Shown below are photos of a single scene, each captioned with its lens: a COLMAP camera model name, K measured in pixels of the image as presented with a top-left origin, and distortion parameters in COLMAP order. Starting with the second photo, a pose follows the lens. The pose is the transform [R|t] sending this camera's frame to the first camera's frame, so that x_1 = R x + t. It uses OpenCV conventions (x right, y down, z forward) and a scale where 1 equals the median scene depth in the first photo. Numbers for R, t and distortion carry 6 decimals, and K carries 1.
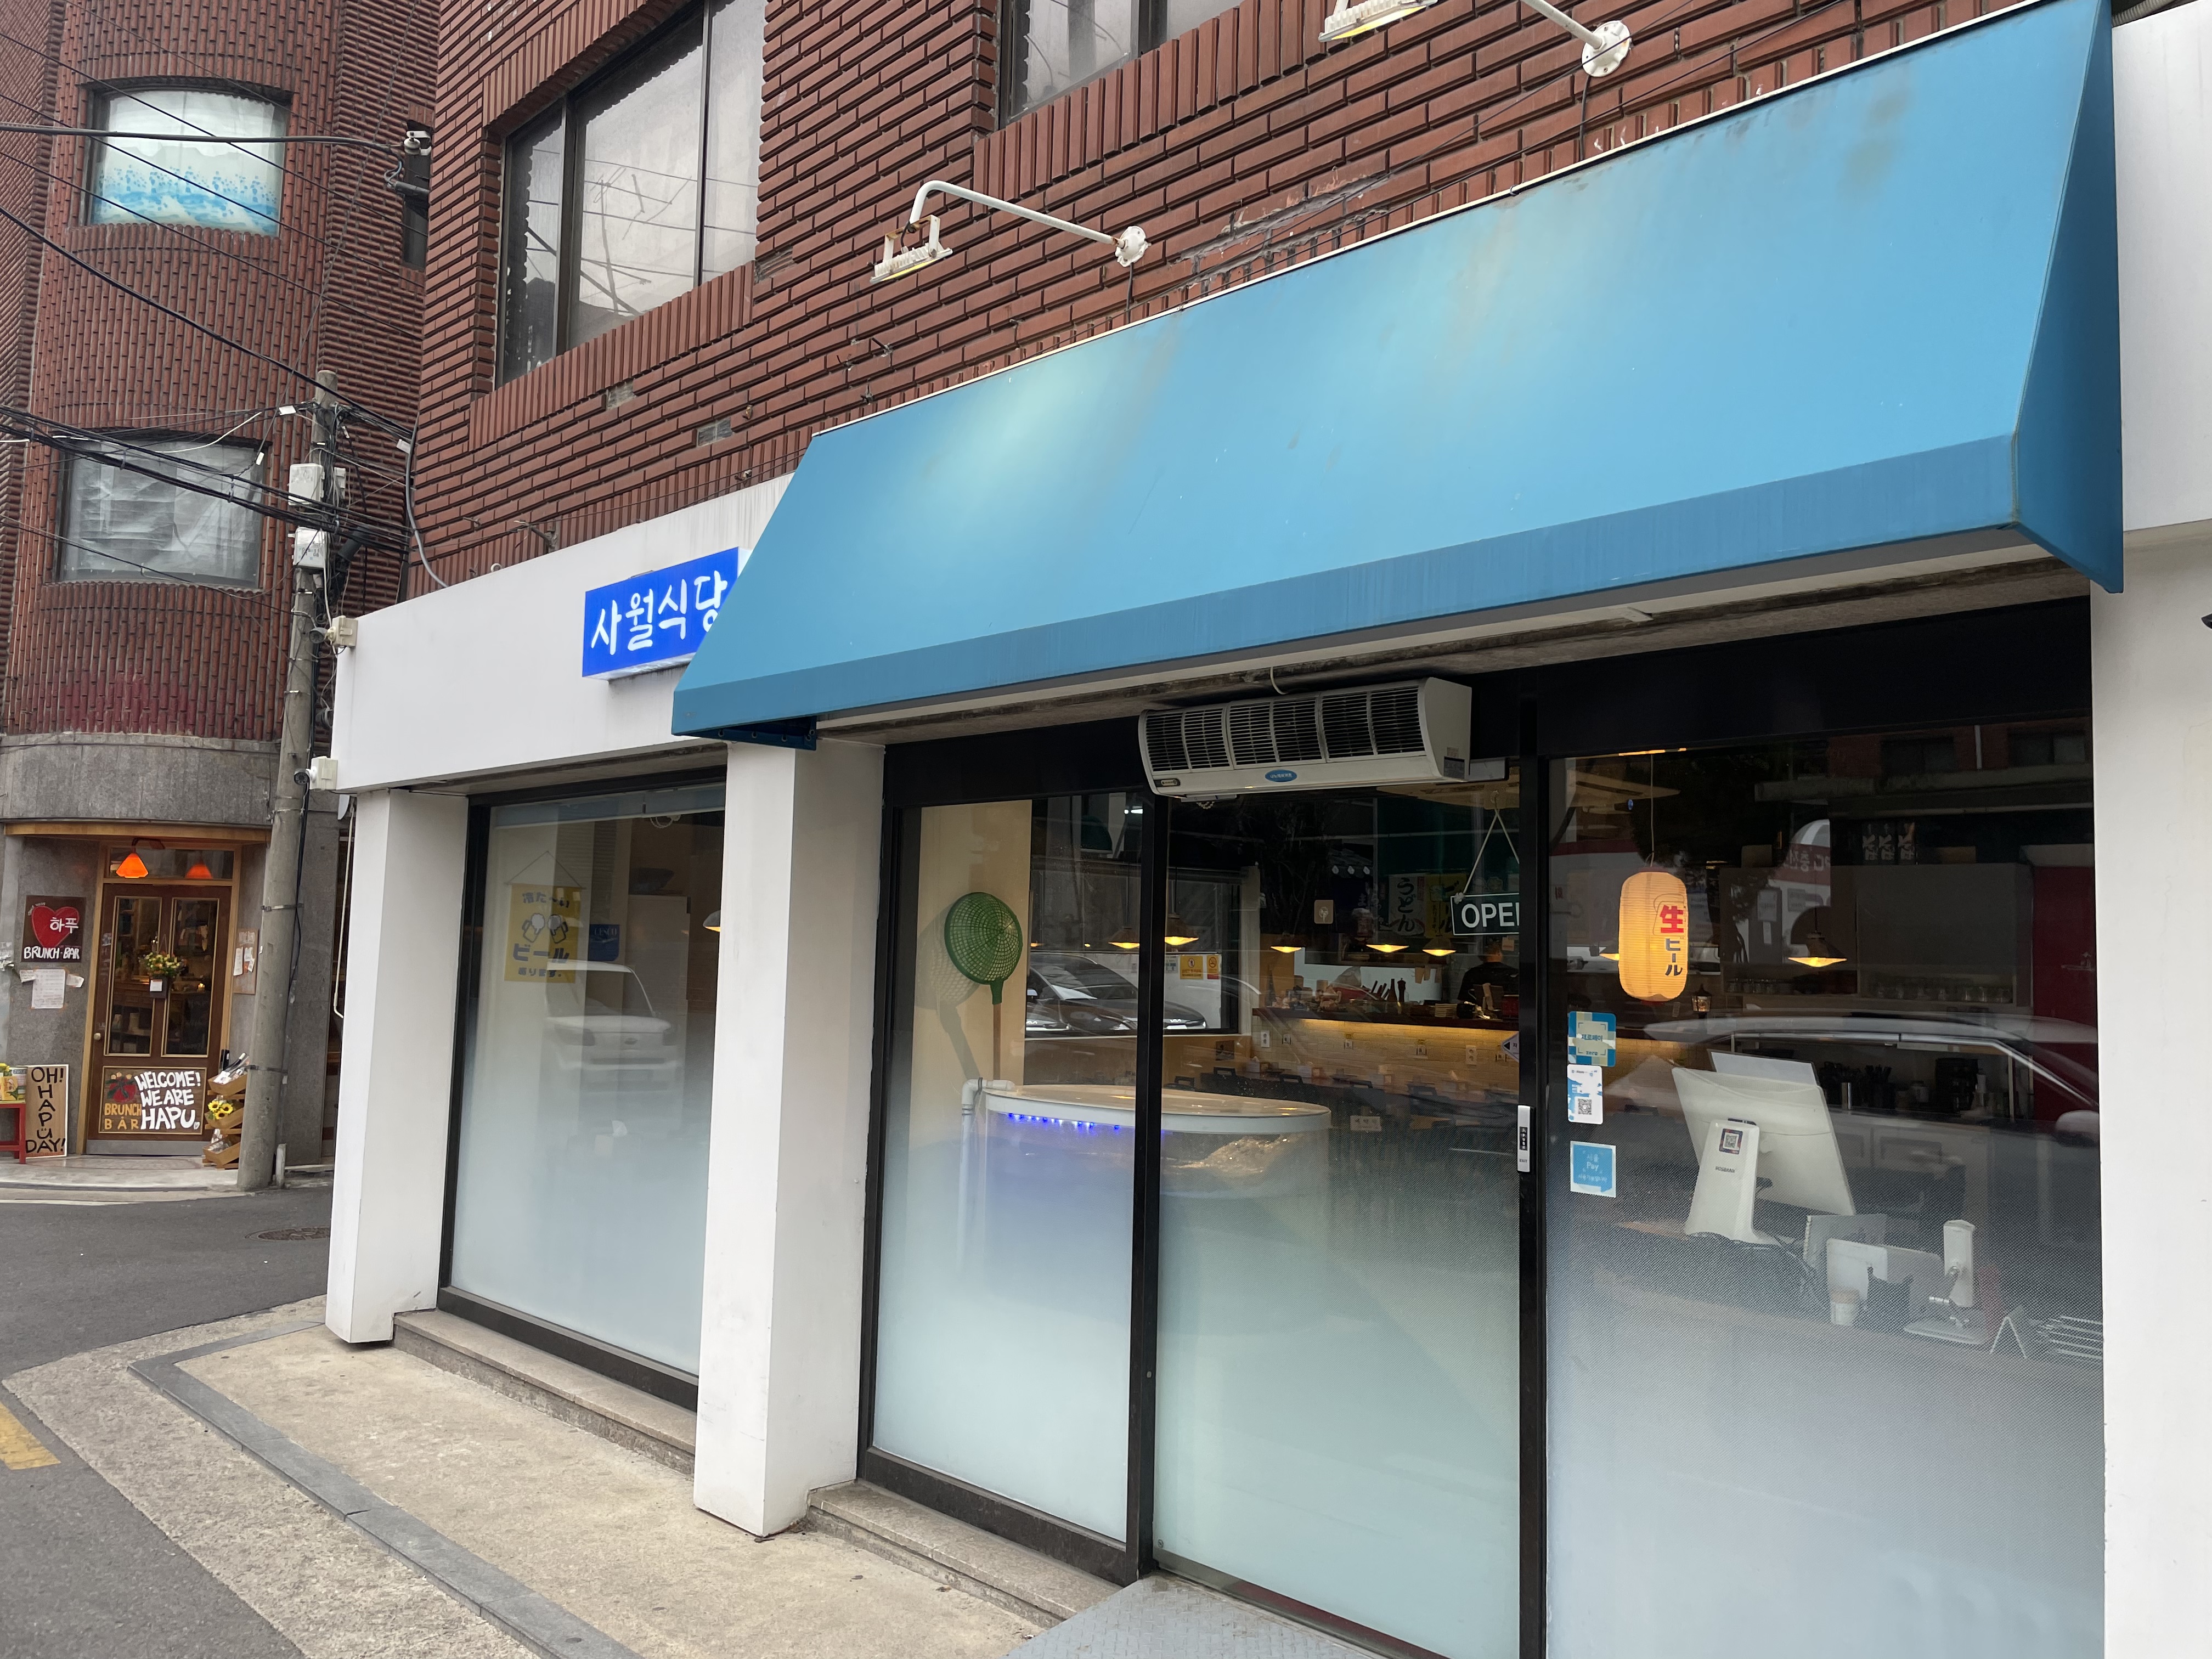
lens RADIAL K [[1693.7, 0, 1107.1], [0, 1693.7, 828.6], [0, 0, 1]] dist [0.007477, 0.001186]
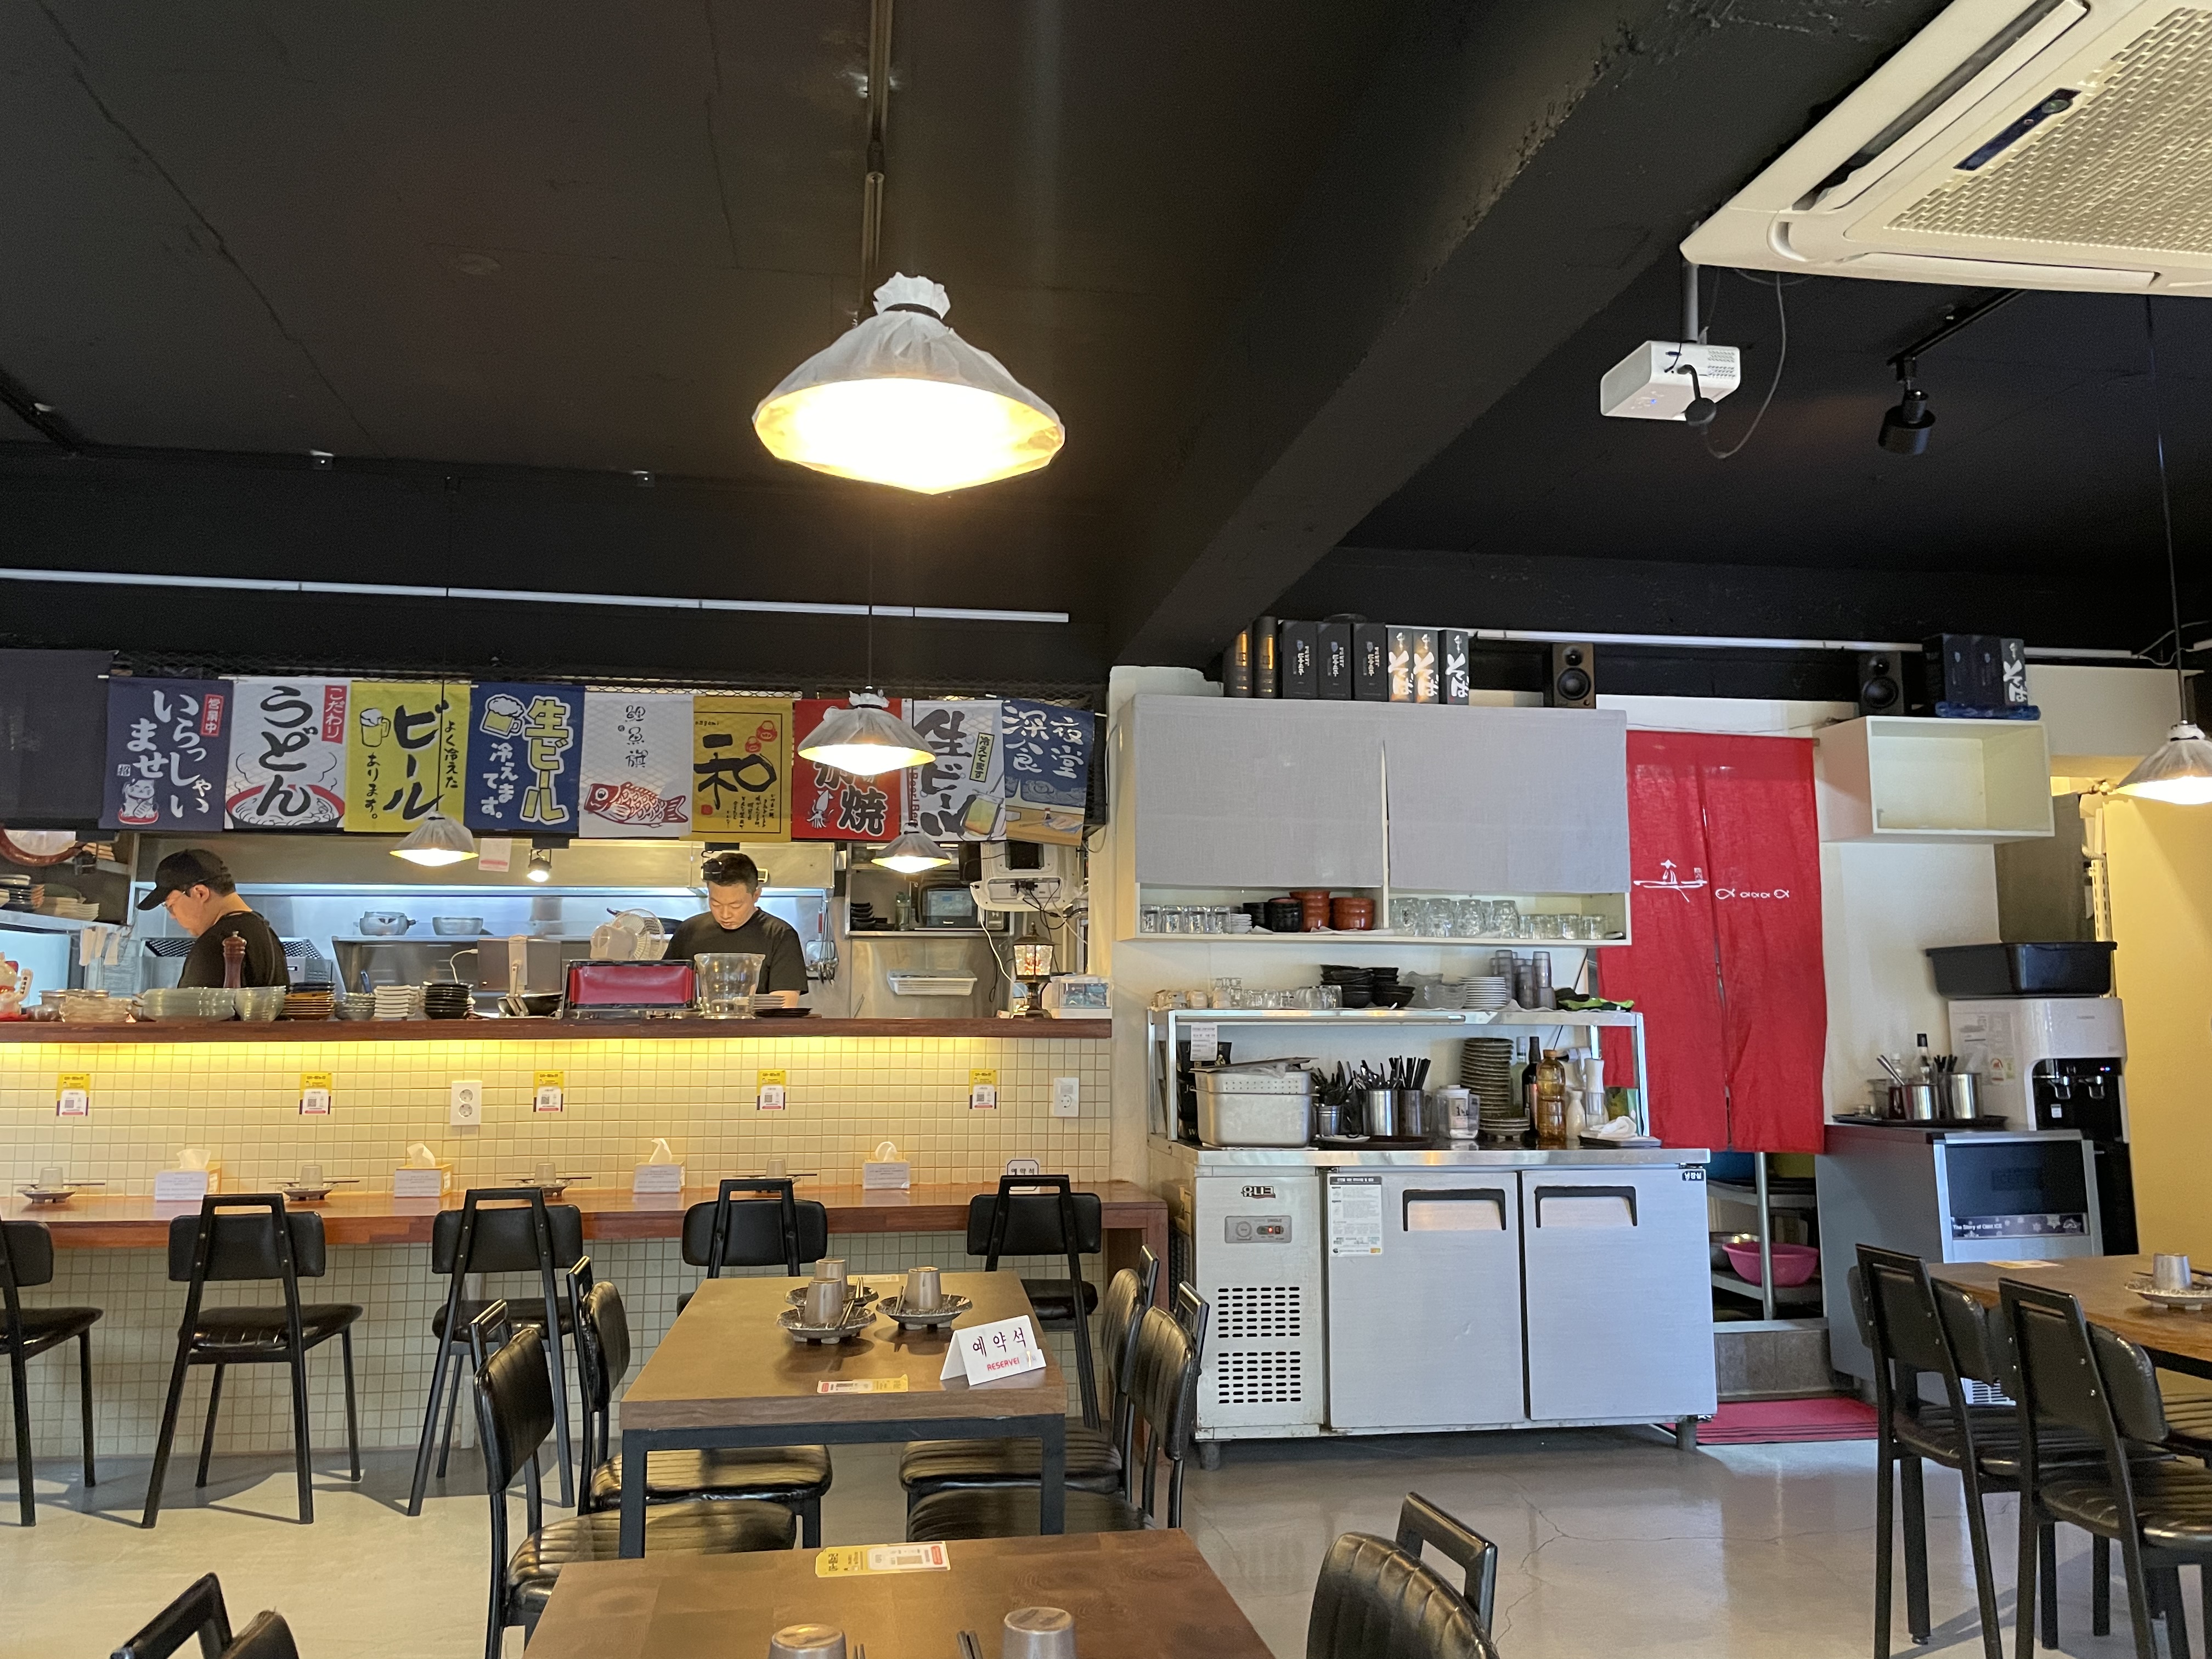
lens RADIAL K [[1693.7, 0, 1108.8], [0, 1693.7, 826.2], [0, 0, 1]] dist [0.007477, 0.001186]
pose [[0.555501, 0.060492, 0.829312, -0.056660], [-0.046977, 0.998040, -0.041332, 0.073508], [-0.830188, -0.015999, 0.557254, 0.625254]]
